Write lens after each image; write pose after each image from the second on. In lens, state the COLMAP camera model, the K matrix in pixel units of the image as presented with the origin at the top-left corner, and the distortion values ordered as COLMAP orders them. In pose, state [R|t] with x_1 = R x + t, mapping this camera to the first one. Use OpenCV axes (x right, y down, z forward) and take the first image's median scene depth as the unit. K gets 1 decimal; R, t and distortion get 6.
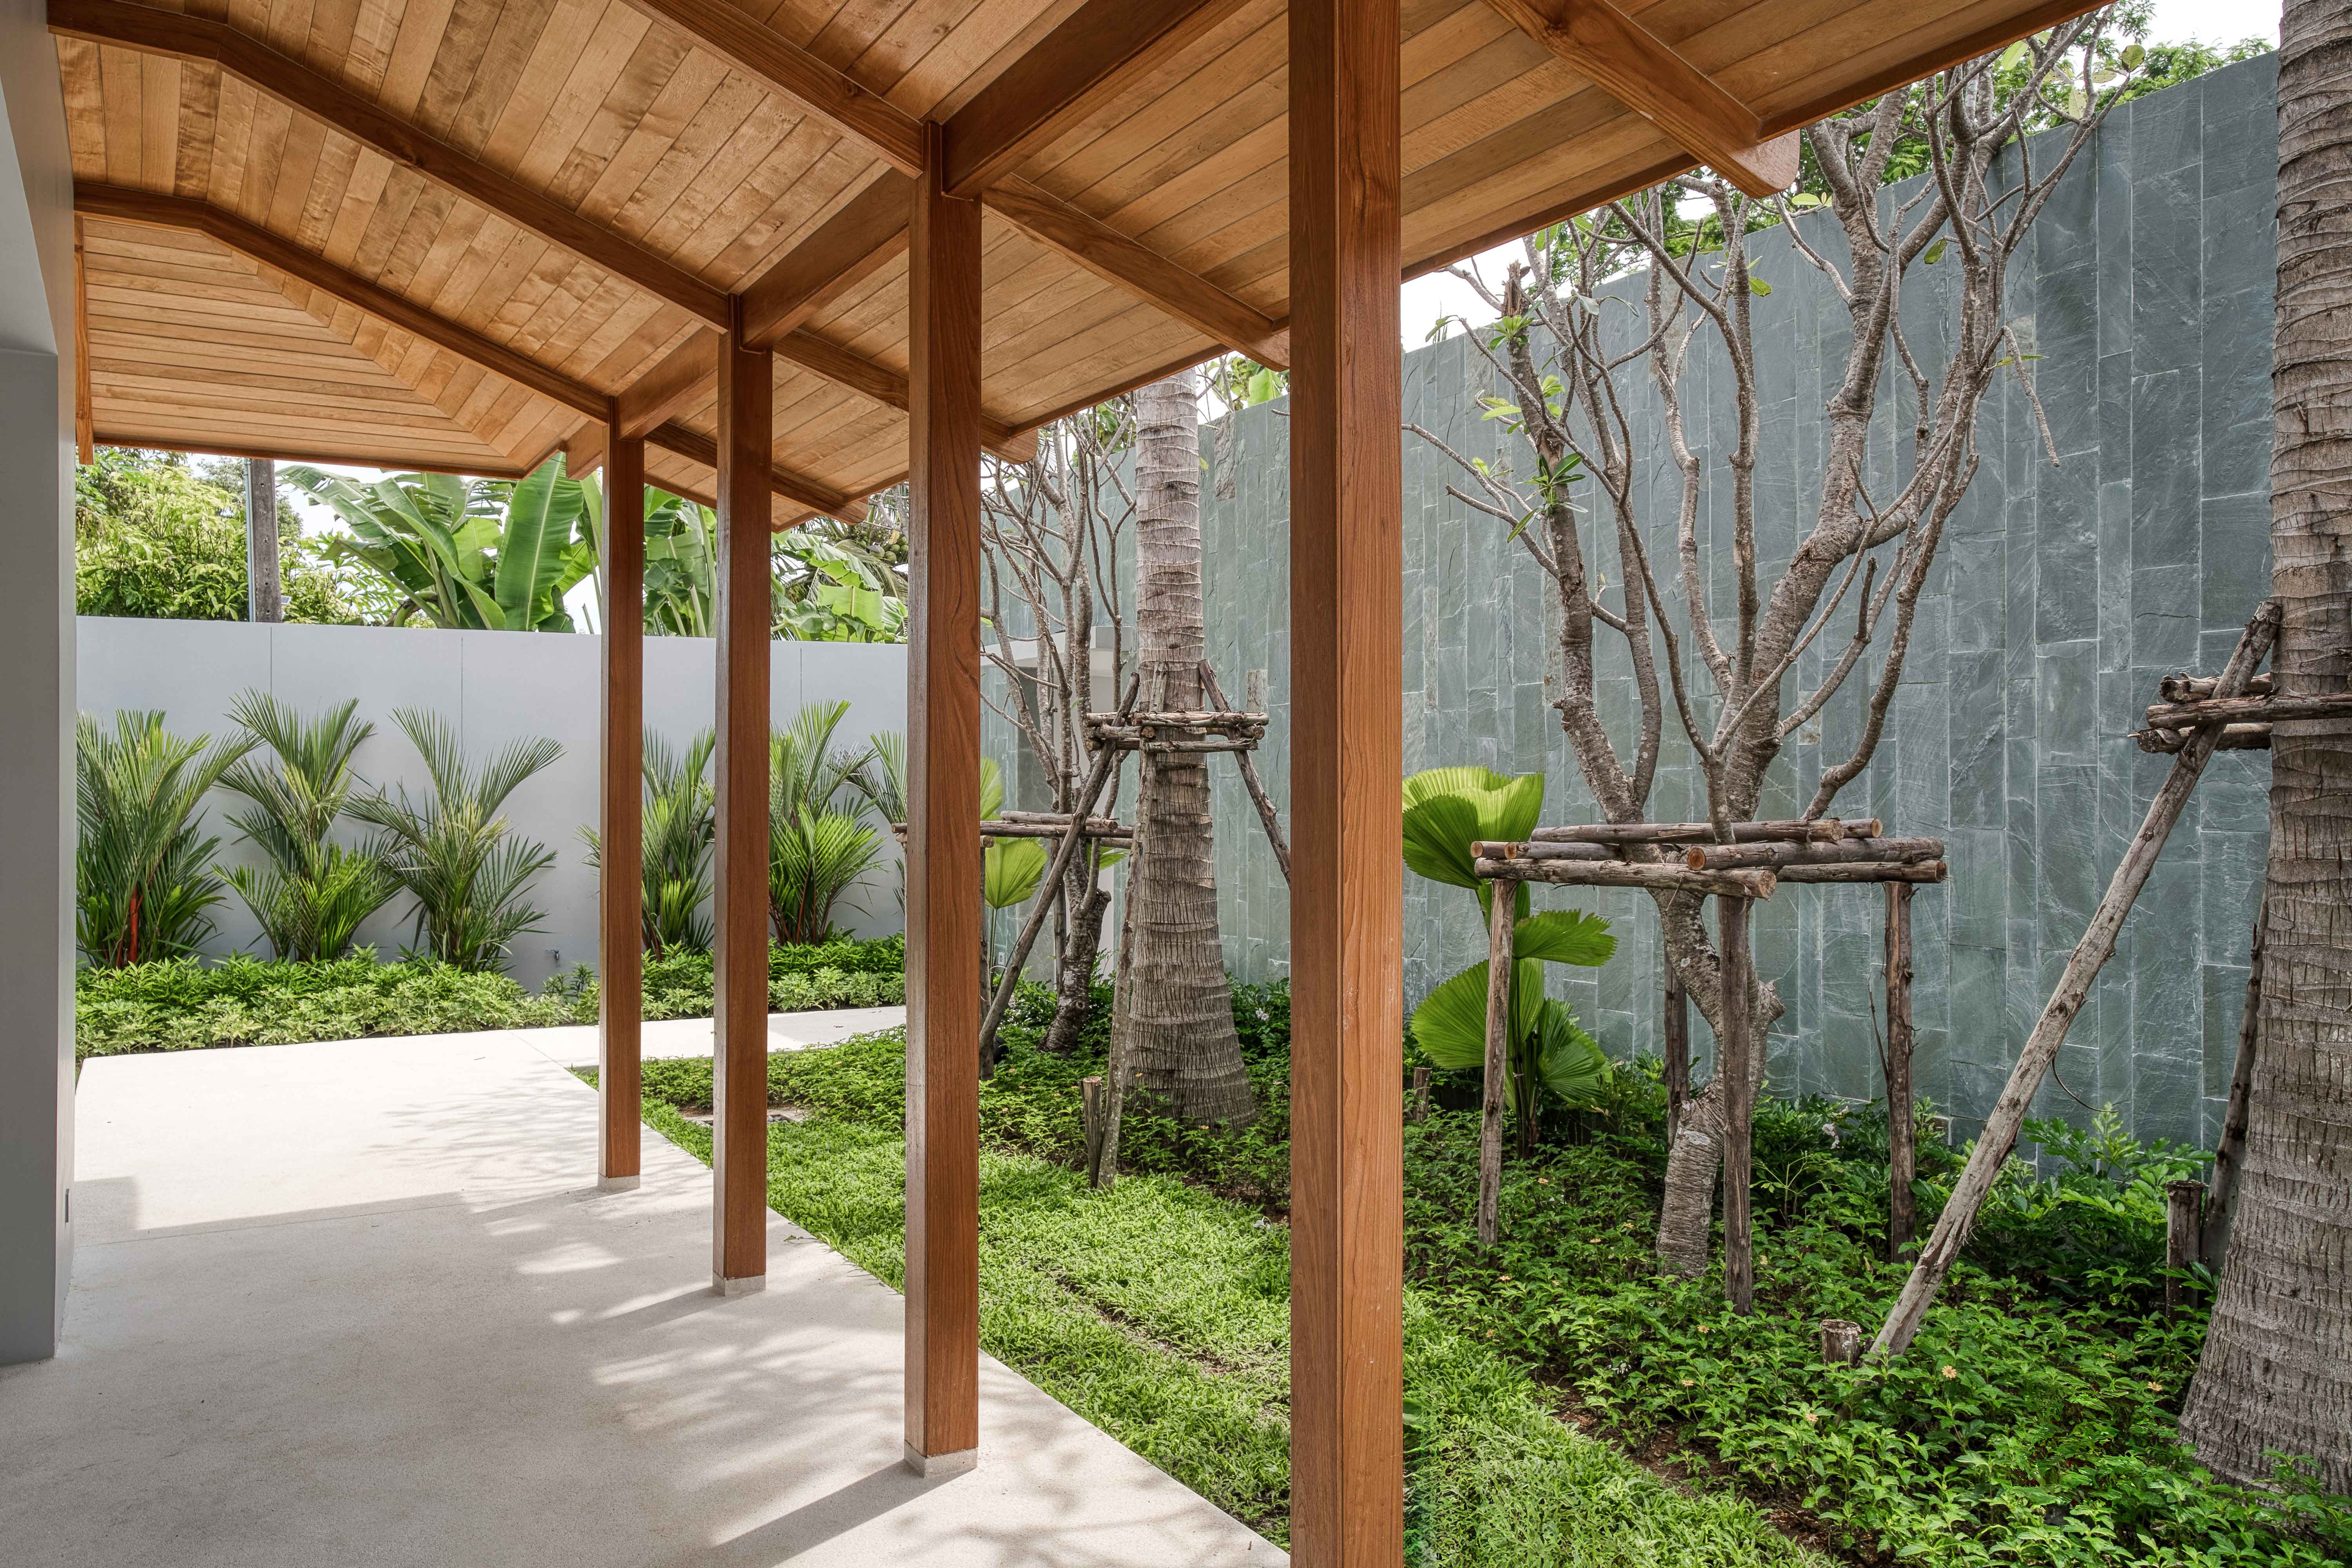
lens RADIAL K [[1718.5, 0, 1163.2], [0, 1718.5, 788.4], [0, 0, 1]] dist [-0.014184, 0.001859]
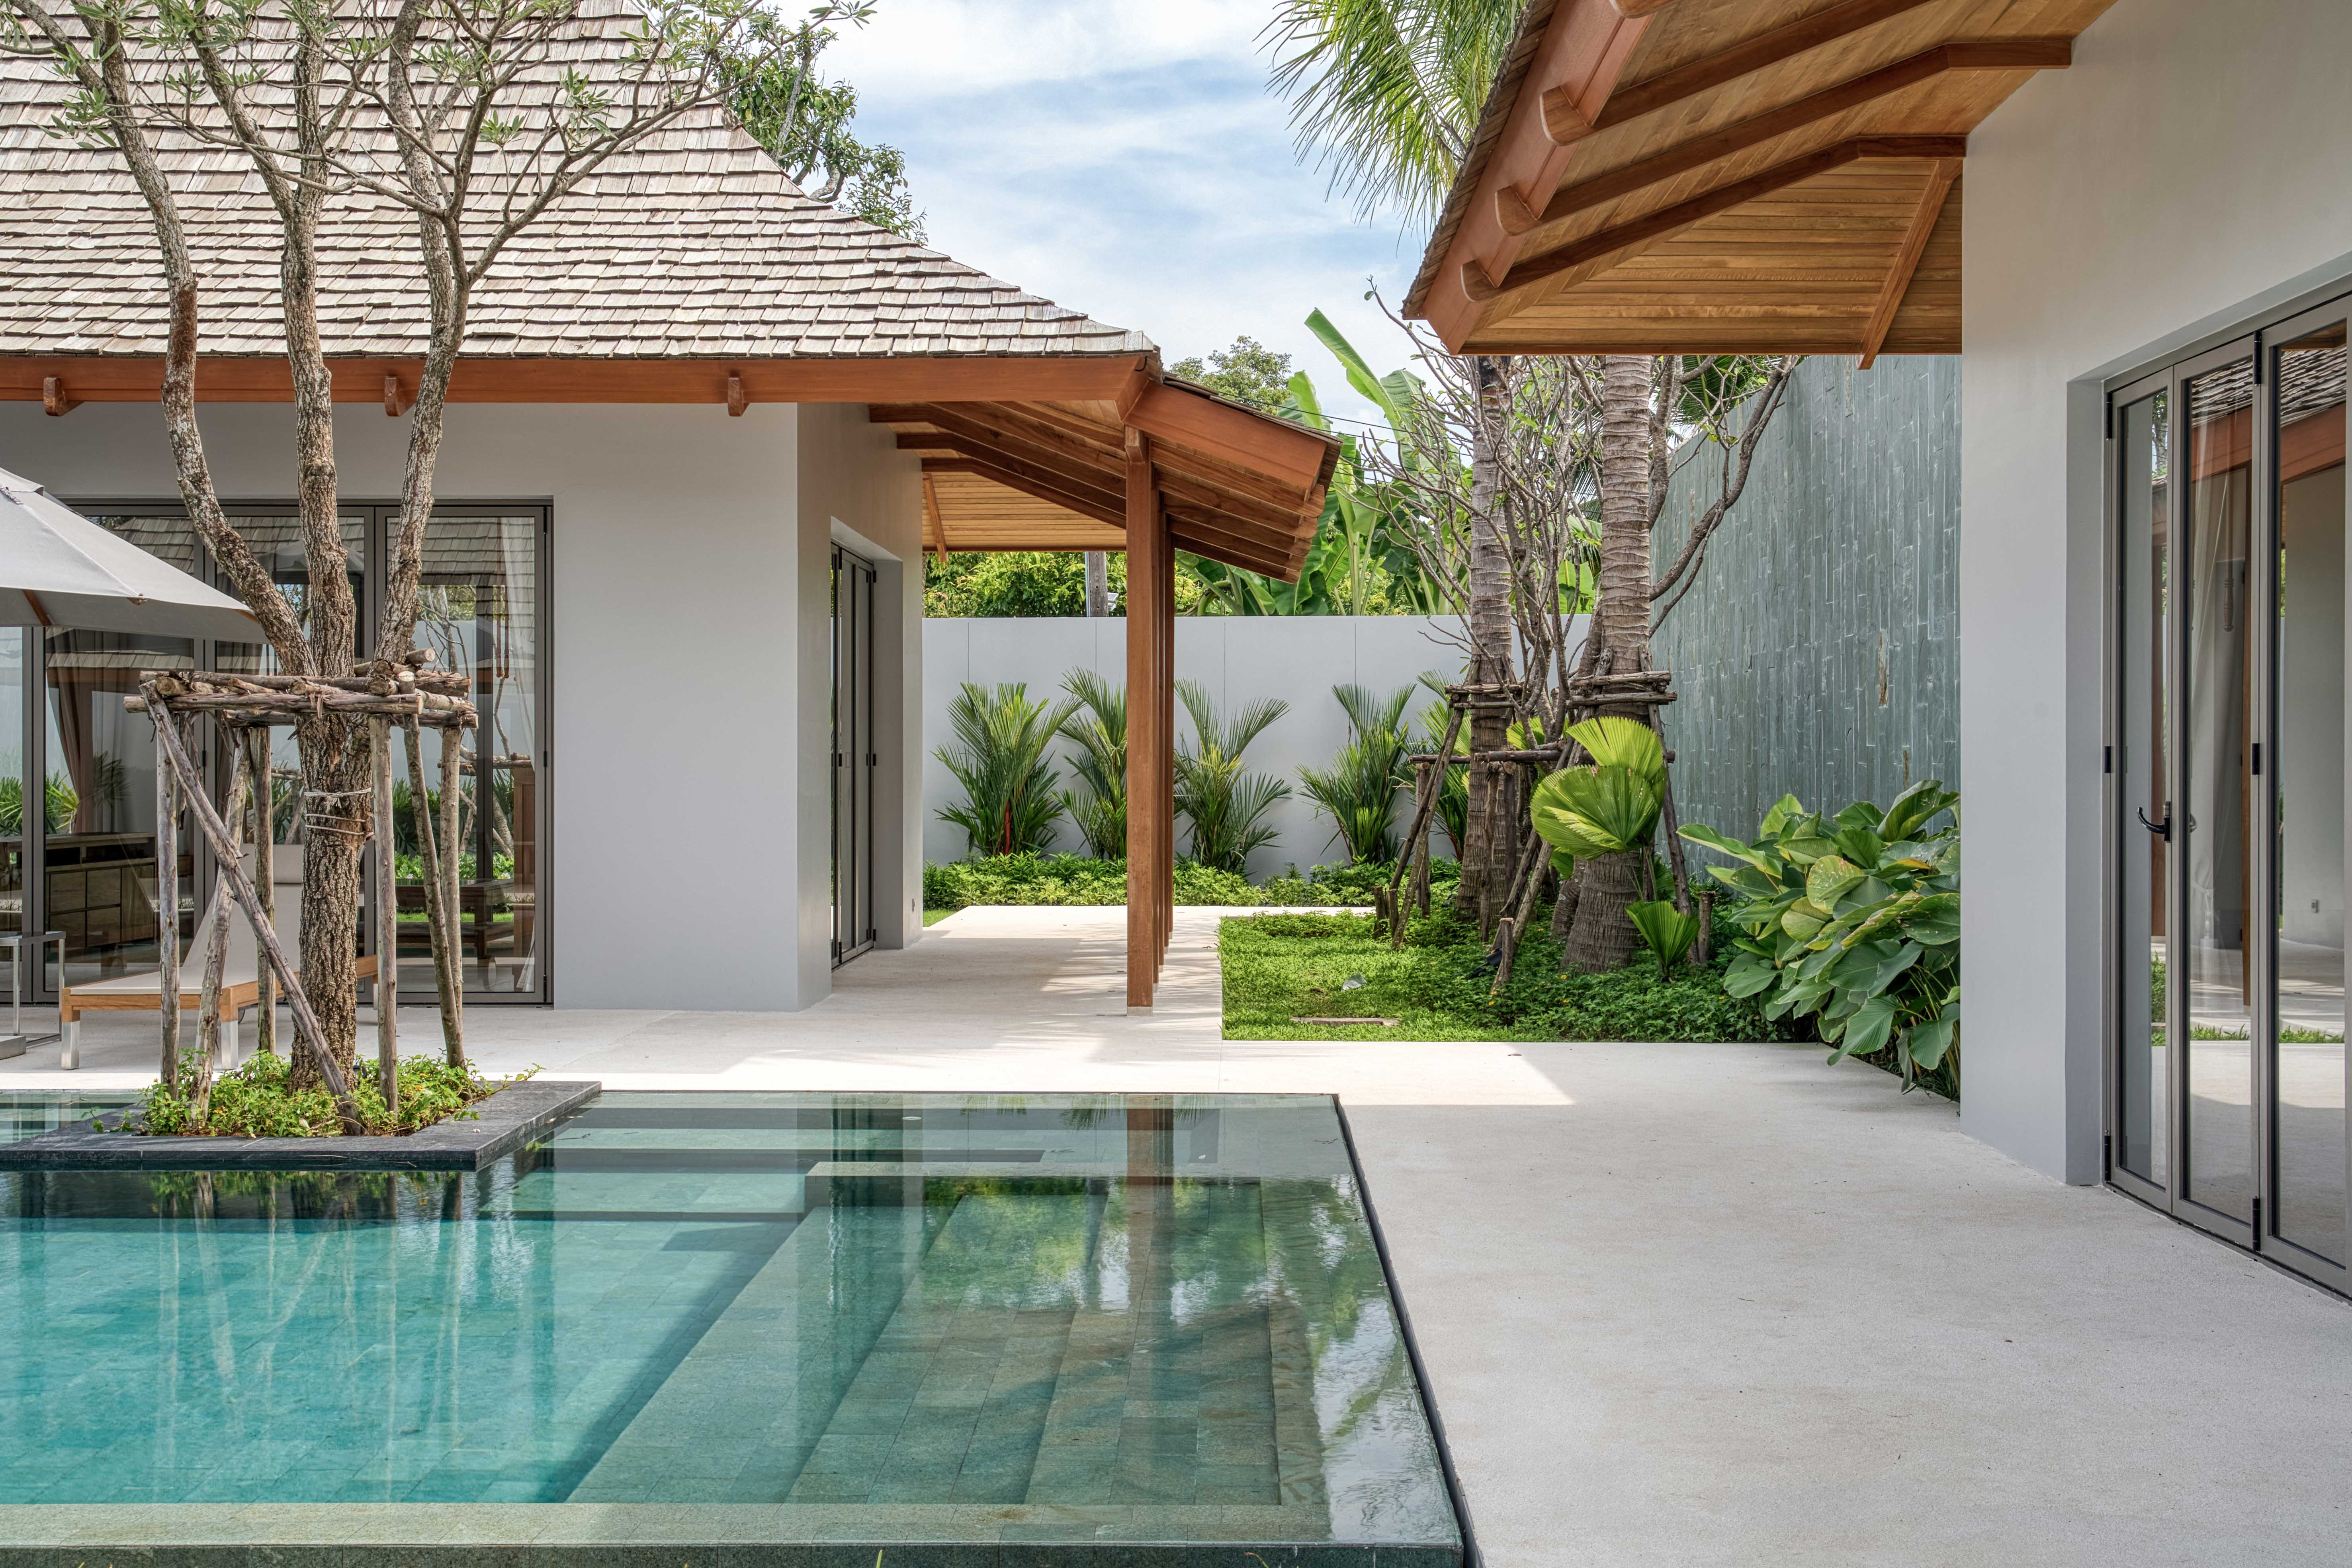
lens RADIAL K [[2845.7, 0, 1177.9], [0, 2845.7, 780.3], [0, 0, 1]] dist [-0.006939, 0.000000]
pose [[0.850854, 0.003721, -0.525389, 0.802598], [0.000620, 0.999967, 0.008085, 0.017210], [0.525402, -0.007205, 0.850824, -0.995558]]
